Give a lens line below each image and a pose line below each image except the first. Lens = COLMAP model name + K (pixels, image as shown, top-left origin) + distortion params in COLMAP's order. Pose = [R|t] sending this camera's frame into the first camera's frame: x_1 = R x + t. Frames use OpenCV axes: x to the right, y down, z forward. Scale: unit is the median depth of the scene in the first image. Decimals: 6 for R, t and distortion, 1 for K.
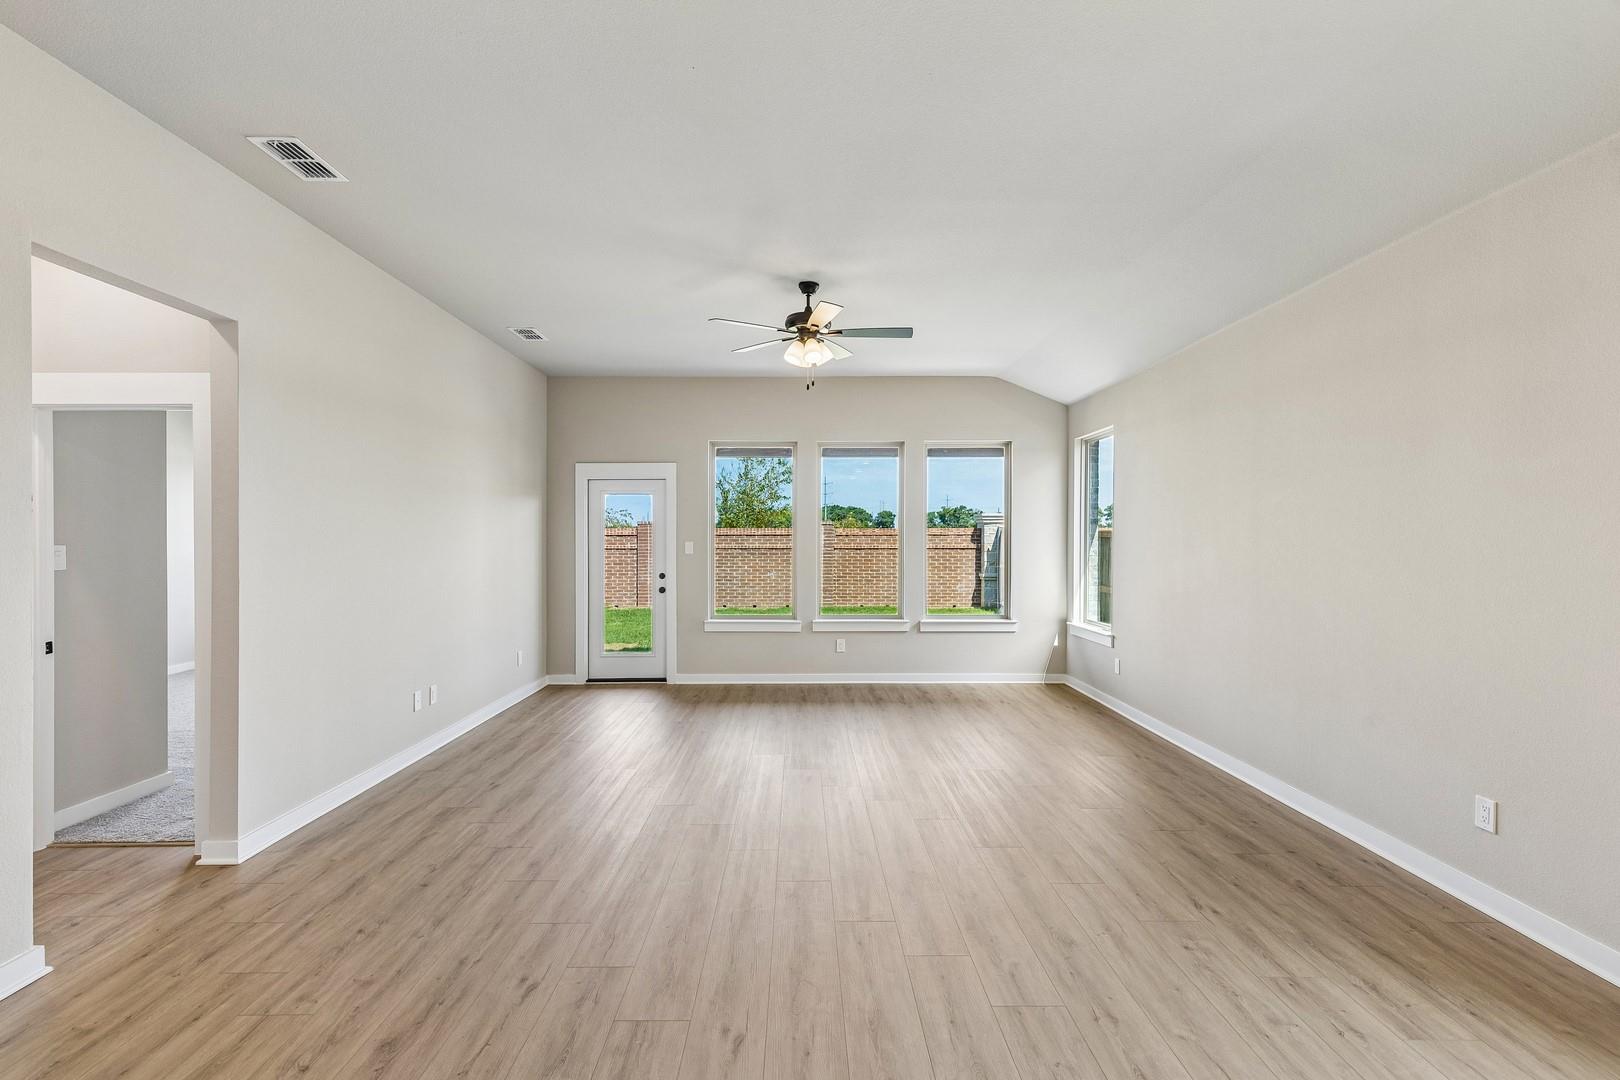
lens RADIAL K [[736.4, 0, 798.4], [0, 736.4, 541.4], [0, 0, 1]] dist [0.009785, -0.002606]
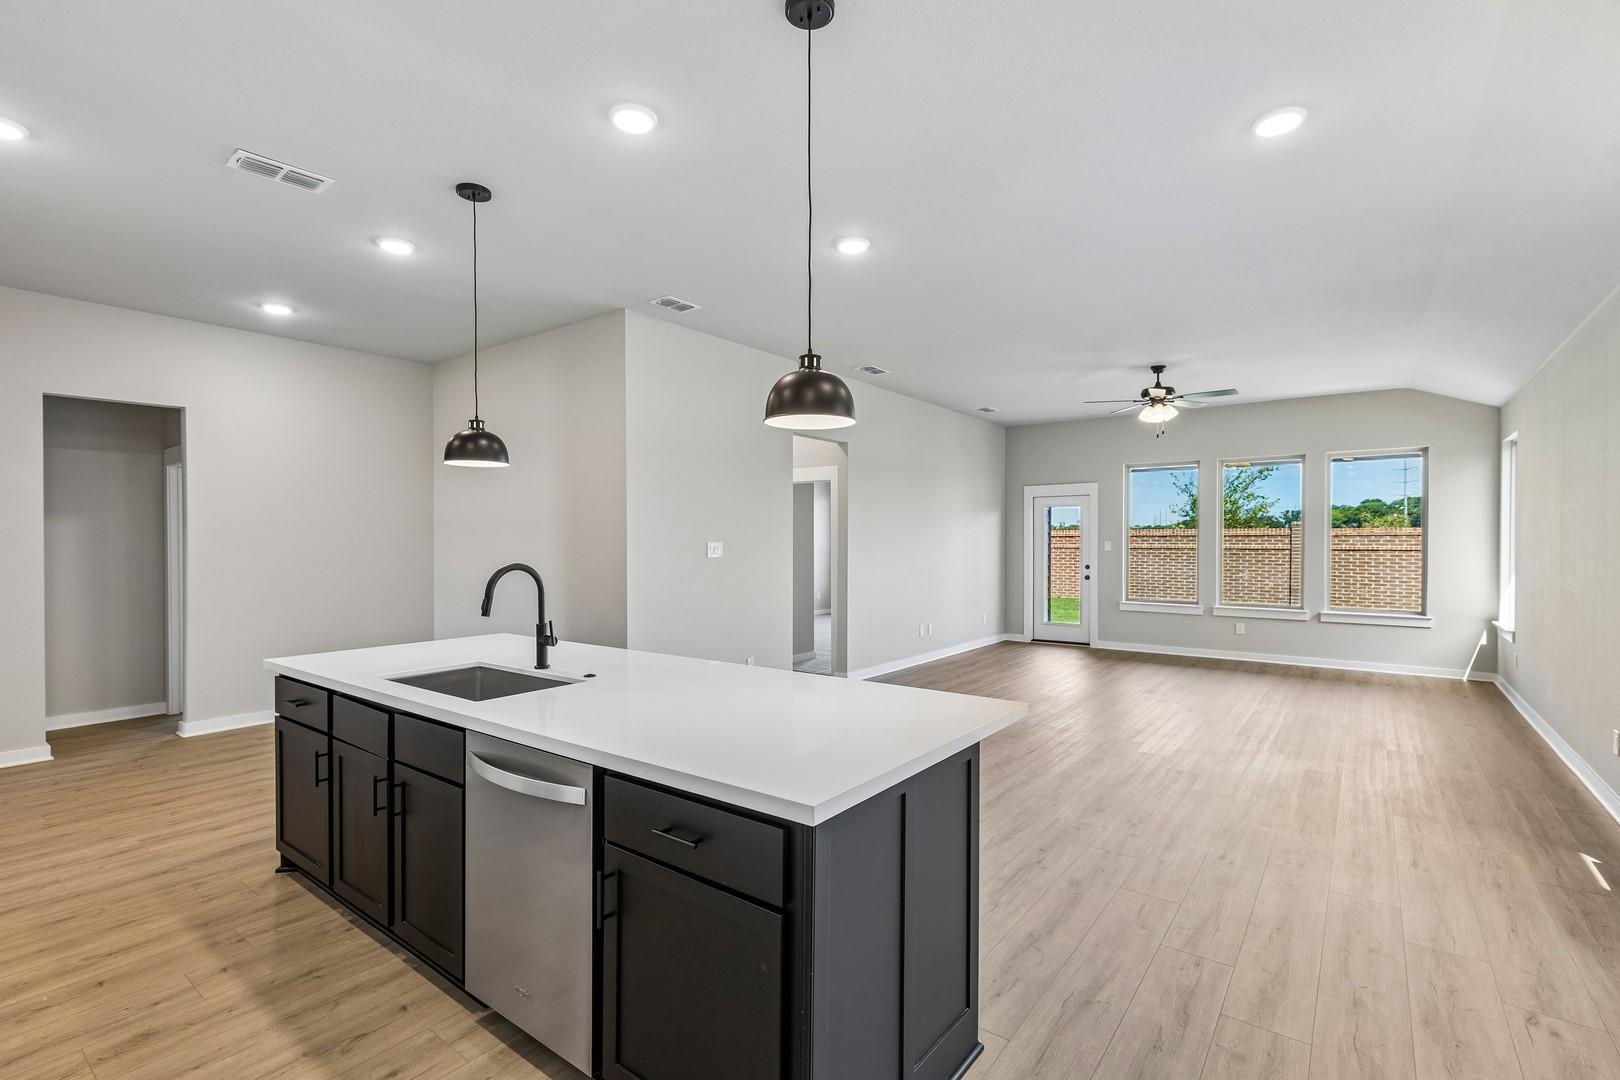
lens RADIAL K [[736.4, 0, 811.3], [0, 736.4, 541.2], [0, 0, 1]] dist [0.009785, -0.002606]
pose [[0.800017, 0.001516, -0.599975, 0.223844], [-0.002246, 0.999997, -0.000469, 0.001501], [0.599973, 0.001723, 0.800018, -0.385819]]
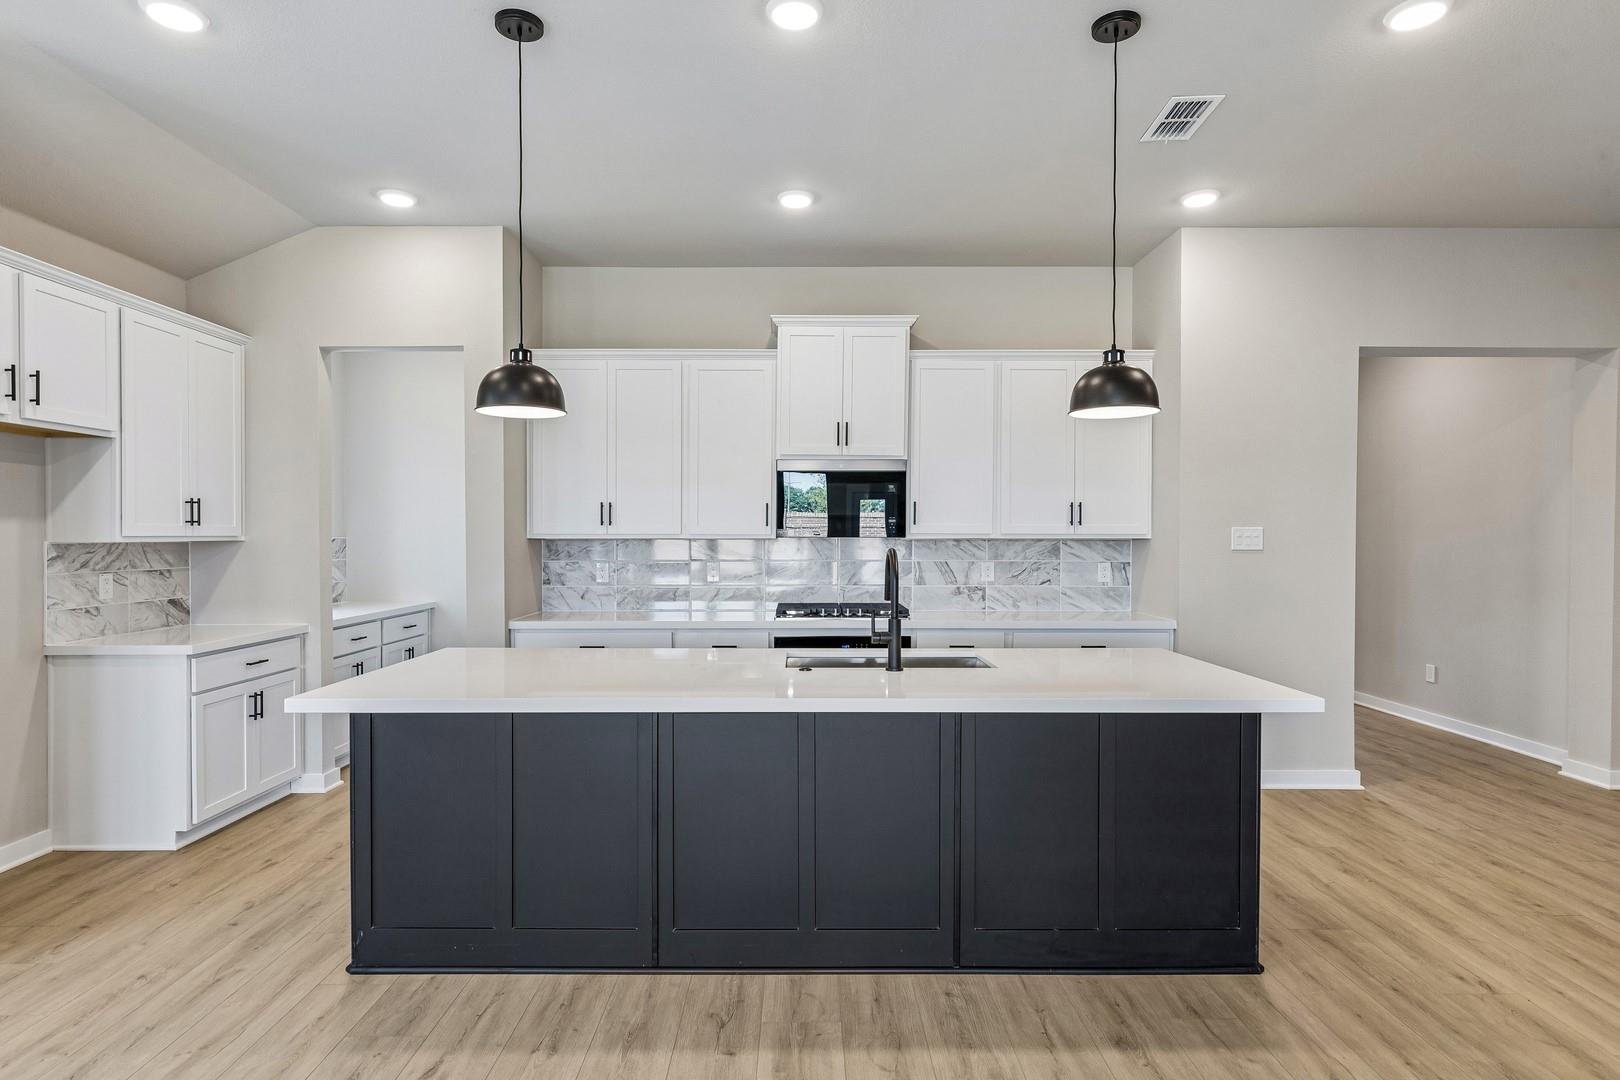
lens RADIAL K [[852.0, 0, 798.5], [0, 852.0, 542.1], [0, 0, 1]] dist [0.000241, -0.000184]
pose [[-0.999974, 0.000154, 0.007263, -0.095341], [0.000210, 0.999970, 0.007727, 0.008712], [-0.007262, 0.007728, -0.999944, 0.254270]]
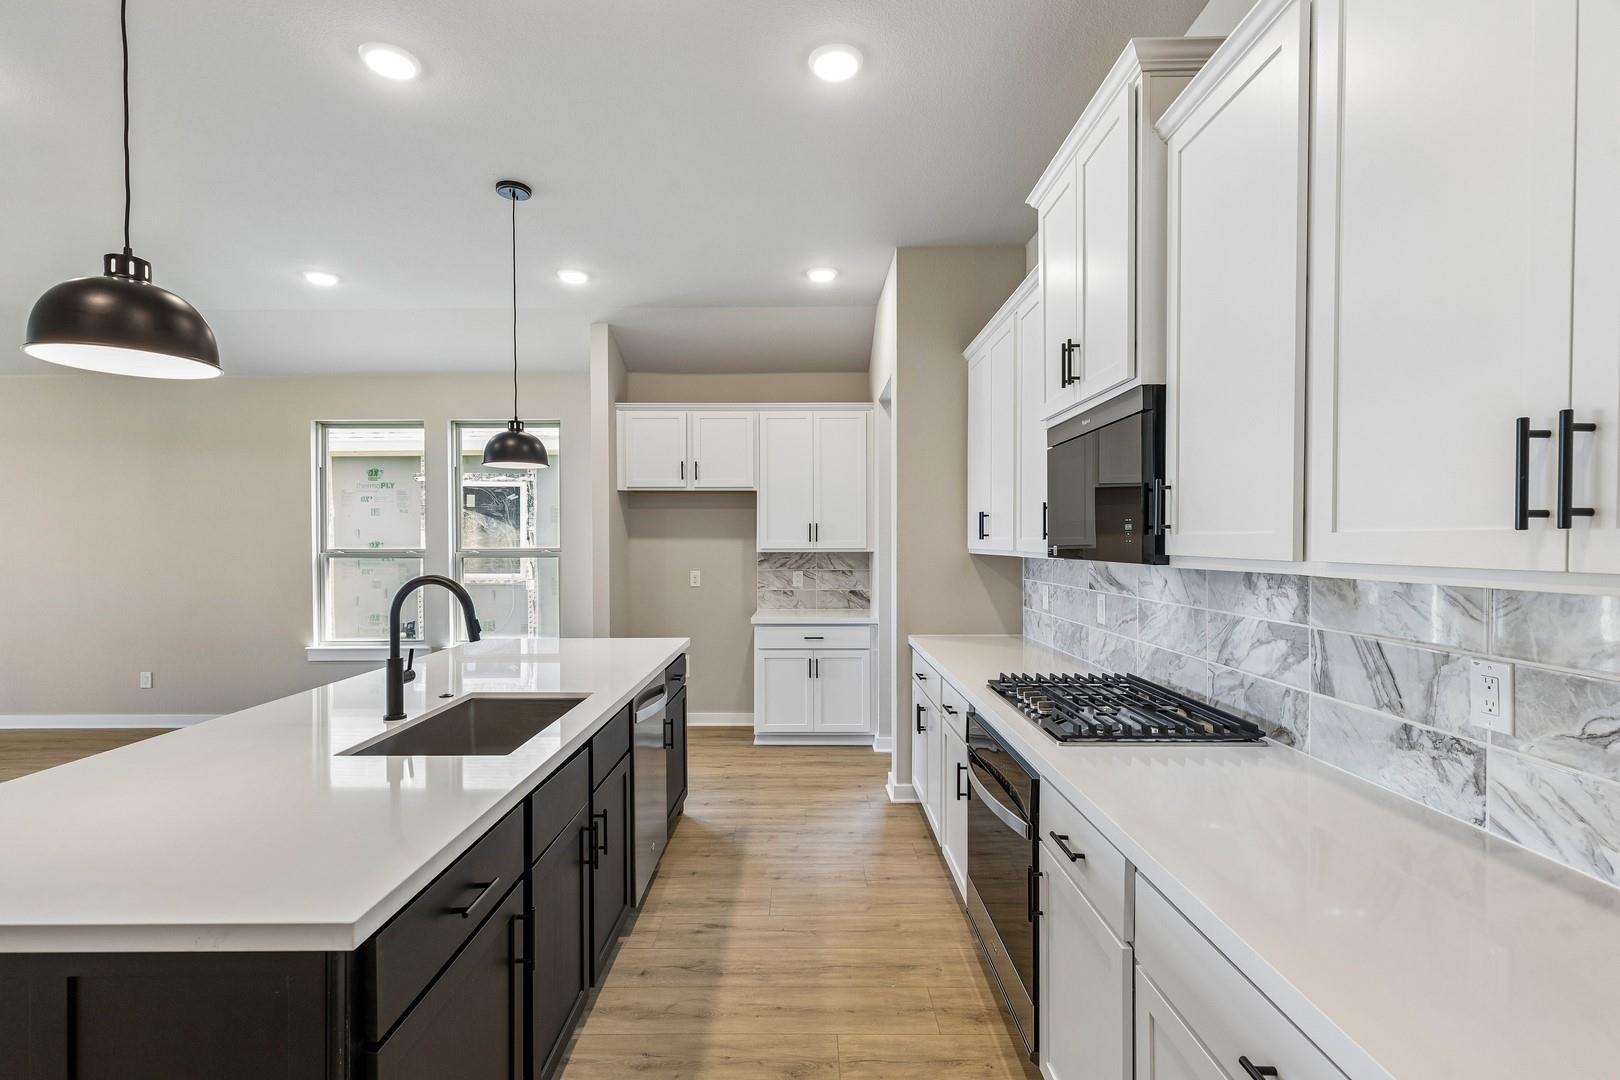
lens RADIAL K [[736.4, 0, 803.4], [0, 736.4, 547.6], [0, 0, 1]] dist [0.009785, -0.002606]
pose [[-0.001564, -0.008819, 0.999960, -0.432870], [0.003996, 0.999953, 0.008825, 0.001426], [-0.999991, 0.004010, -0.001528, -0.312292]]
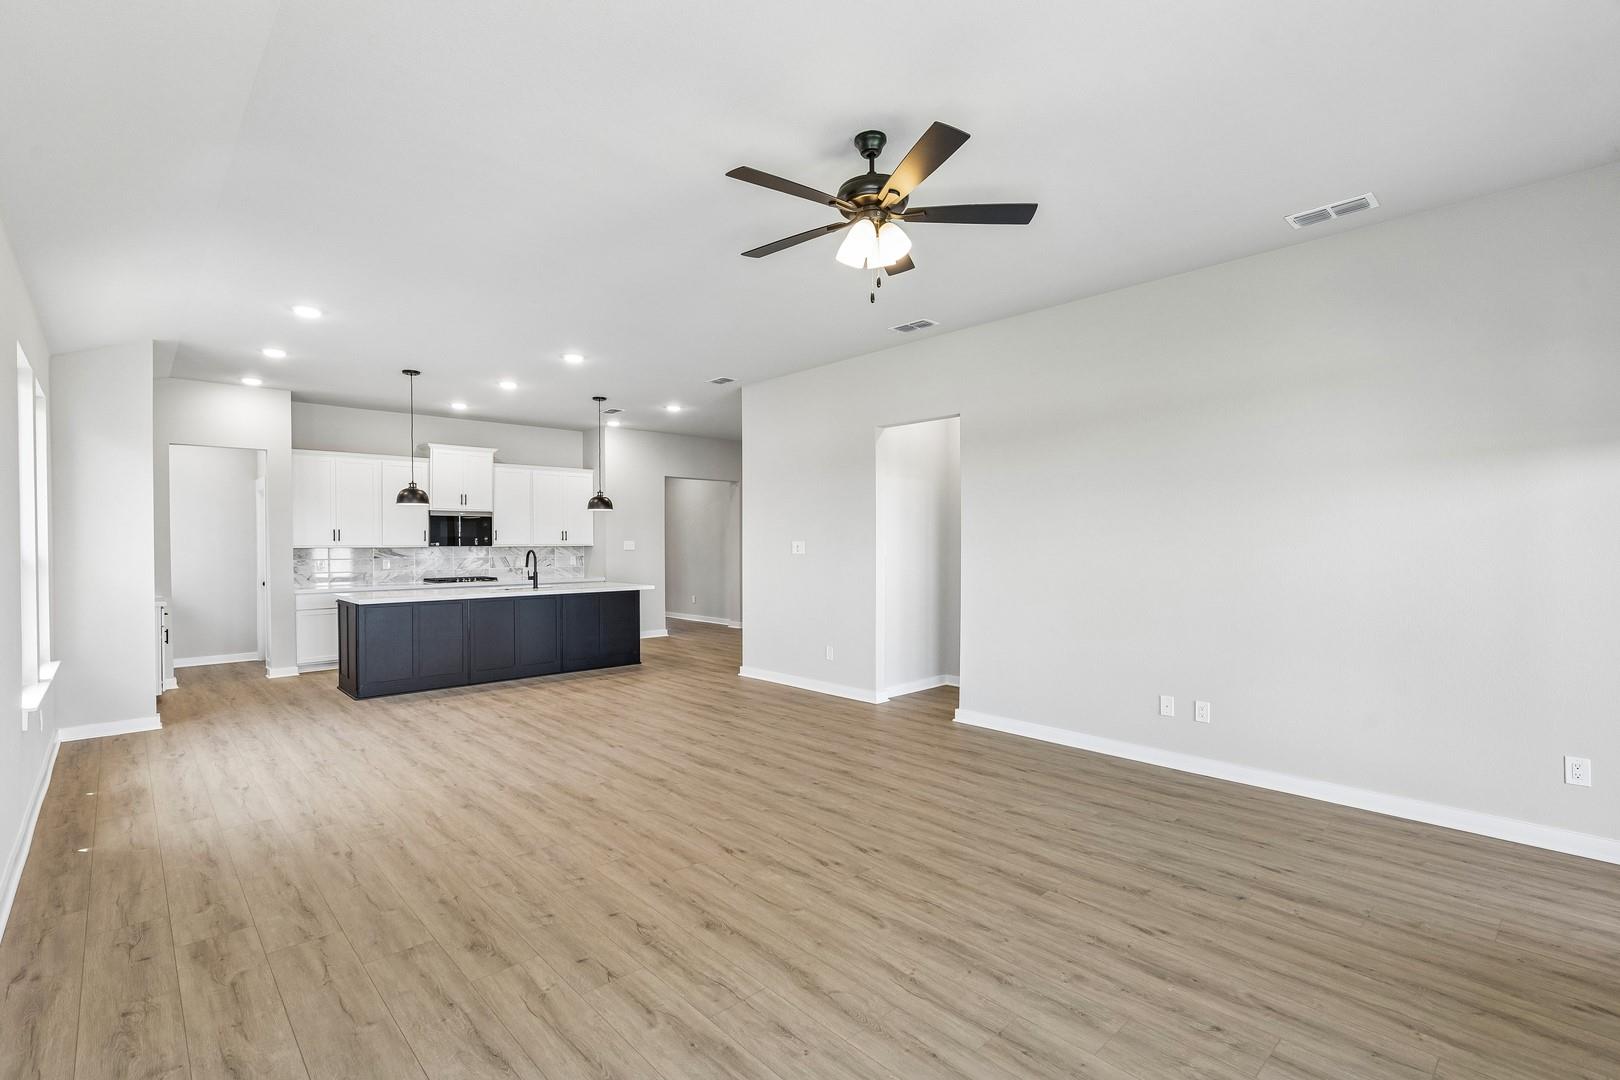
lens RADIAL K [[736.4, 0, 800.2], [0, 736.4, 546.5], [0, 0, 1]] dist [0.009785, -0.002606]
pose [[-0.735117, 0.007407, -0.677900, 0.320991], [0.002372, 0.999962, 0.008354, 0.000947], [0.677936, 0.004533, -0.735107, 0.931646]]
